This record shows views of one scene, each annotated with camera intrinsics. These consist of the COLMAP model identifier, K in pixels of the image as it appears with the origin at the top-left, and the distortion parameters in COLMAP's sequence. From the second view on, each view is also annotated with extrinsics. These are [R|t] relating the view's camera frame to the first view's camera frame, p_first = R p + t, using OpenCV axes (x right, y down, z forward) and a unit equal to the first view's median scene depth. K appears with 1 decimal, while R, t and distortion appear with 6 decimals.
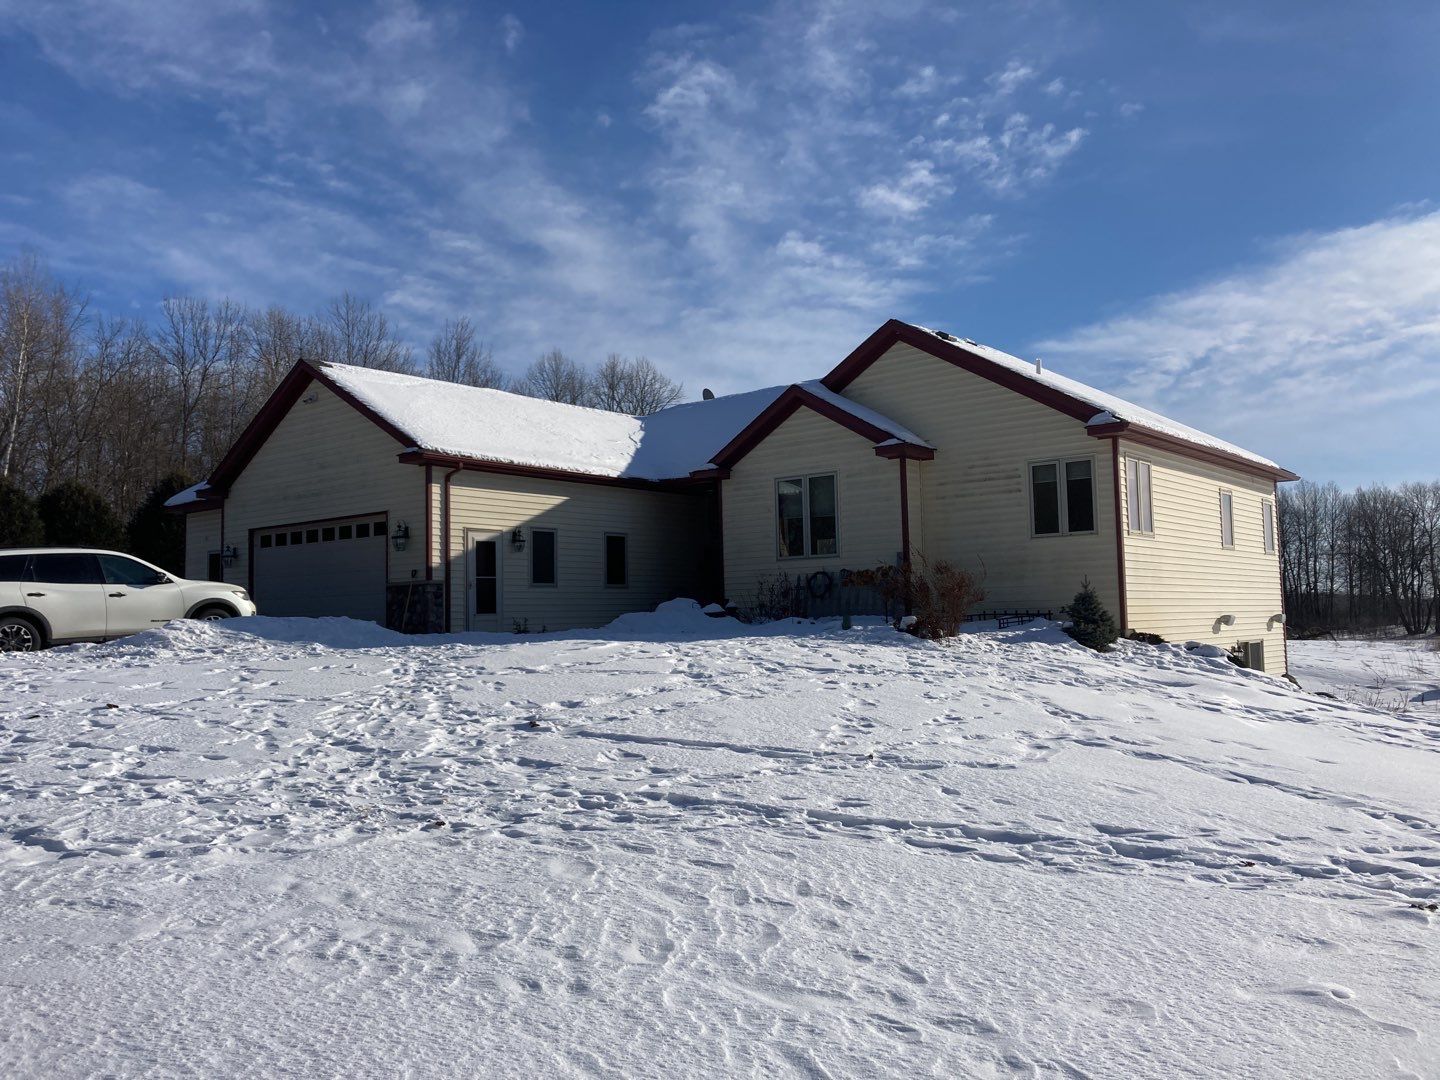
lens RADIAL K [[1120.6, 0, 720.9], [0, 1120.6, 582.3], [0, 0, 1]] dist [0.045470, 0.003046]
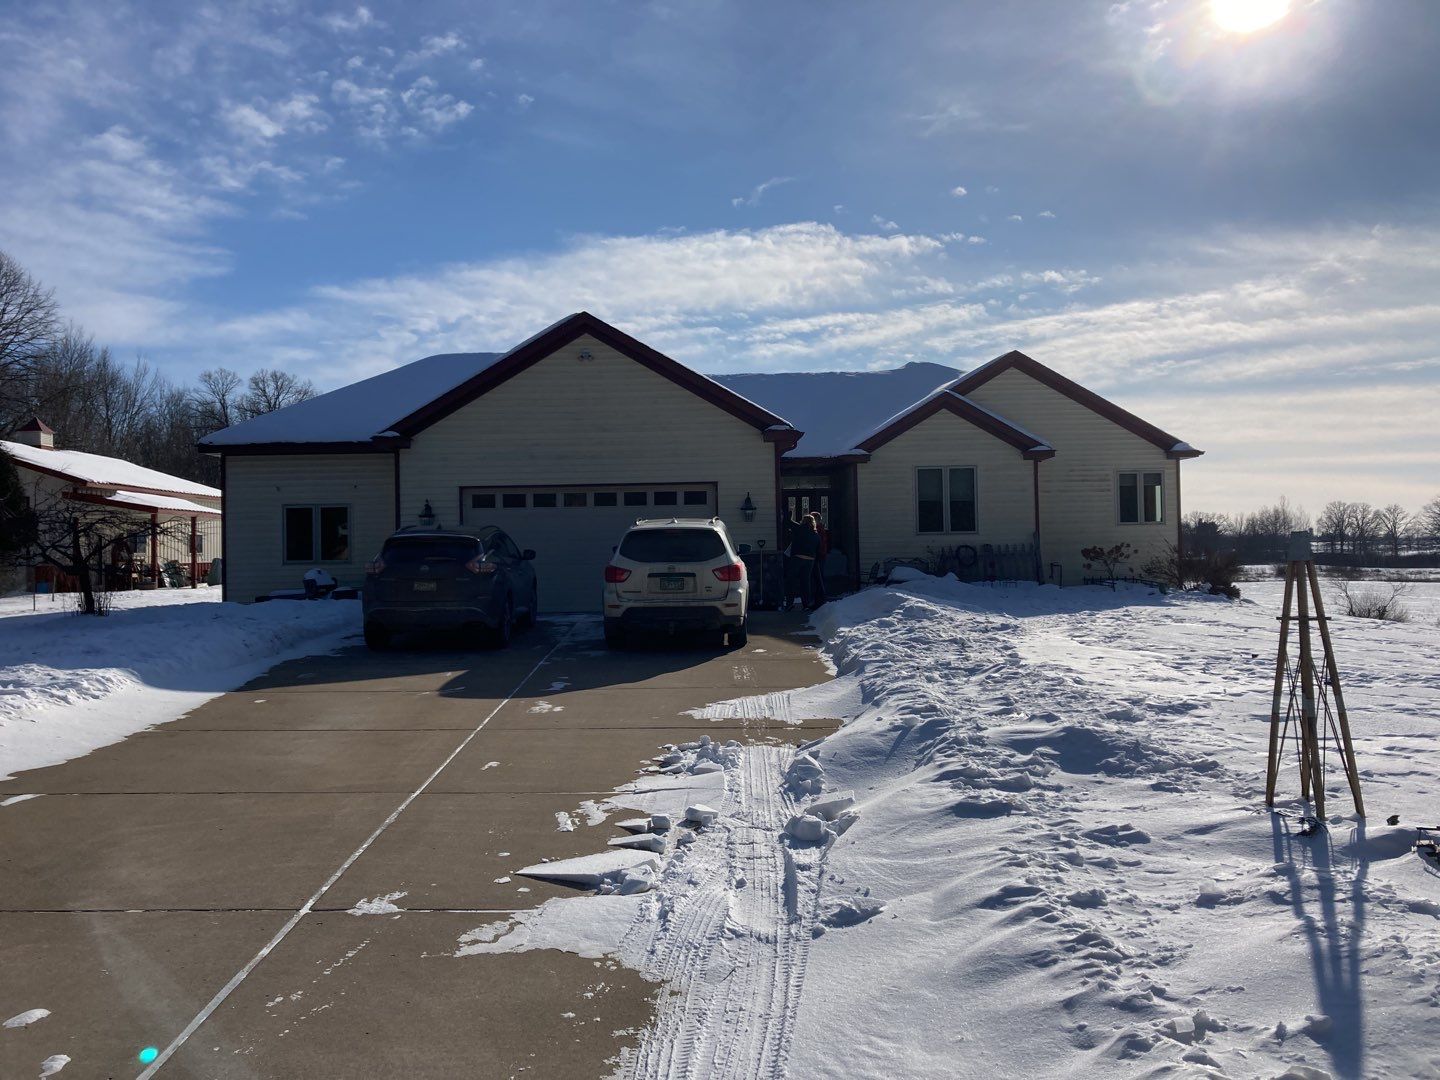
lens RADIAL K [[1120.8, 0, 720.0], [0, 1120.8, 540.0], [0, 0, 1]] dist [0.009344, 0.007196]
pose [[0.790769, 0.016453, 0.611893, -0.112266], [-0.021774, 0.999762, 0.001256, -0.001413], [-0.611727, -0.014316, 0.790939, 0.023665]]
